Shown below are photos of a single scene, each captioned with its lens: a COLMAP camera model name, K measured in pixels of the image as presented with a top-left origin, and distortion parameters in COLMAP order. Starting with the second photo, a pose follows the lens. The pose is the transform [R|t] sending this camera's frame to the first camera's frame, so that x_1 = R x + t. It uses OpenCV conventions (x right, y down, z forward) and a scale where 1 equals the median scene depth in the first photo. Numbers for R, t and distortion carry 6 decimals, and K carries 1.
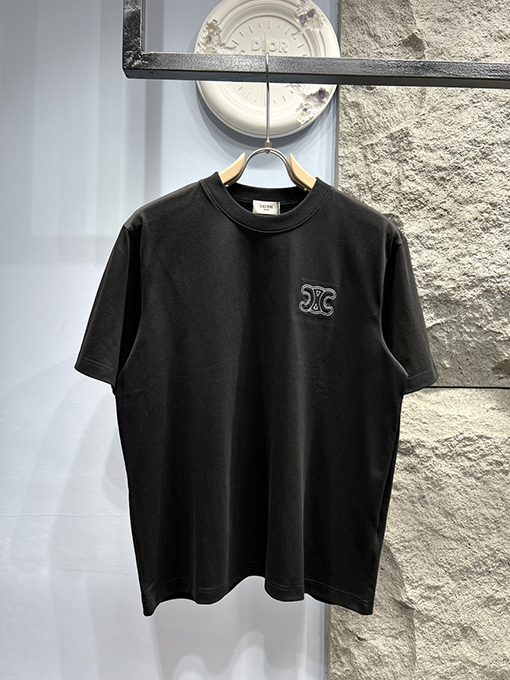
lens RADIAL K [[532.1, 0, 255.0], [0, 532.1, 340.0], [0, 0, 1]] dist [0.058222, -0.072693]
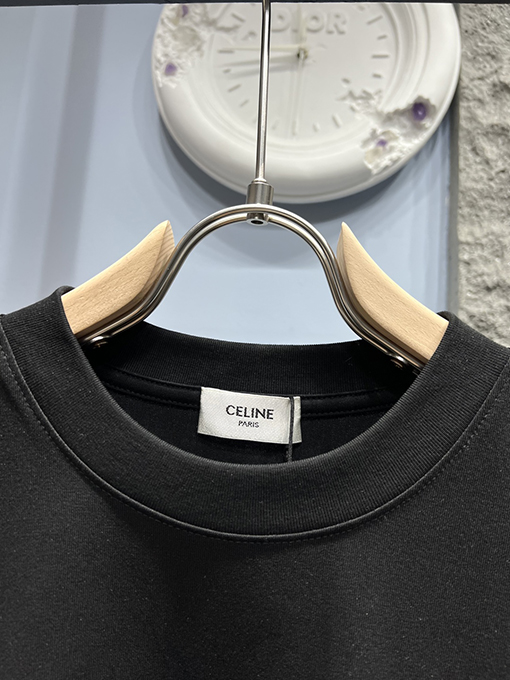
lens RADIAL K [[506.8, 0, 255.0], [0, 506.8, 340.0], [0, 0, 1]] dist [0.040053, -0.065718]
pose [[0.993215, 0.033669, -0.111313, 0.041706], [-0.049859, 0.988023, -0.146030, -0.202264], [0.105063, 0.150589, 0.982998, 0.607033]]
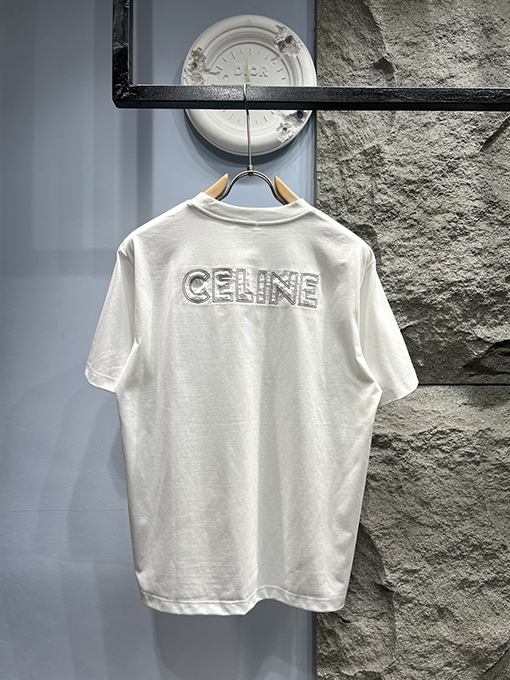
lens RADIAL K [[532.1, 0, 255.0], [0, 532.1, 340.0], [0, 0, 1]] dist [0.058222, -0.072693]
pose [[0.999846, -0.016172, -0.006781, 0.034854], [0.016141, 0.999859, -0.004585, -0.001728], [0.006854, 0.004475, 0.999966, -0.076972]]
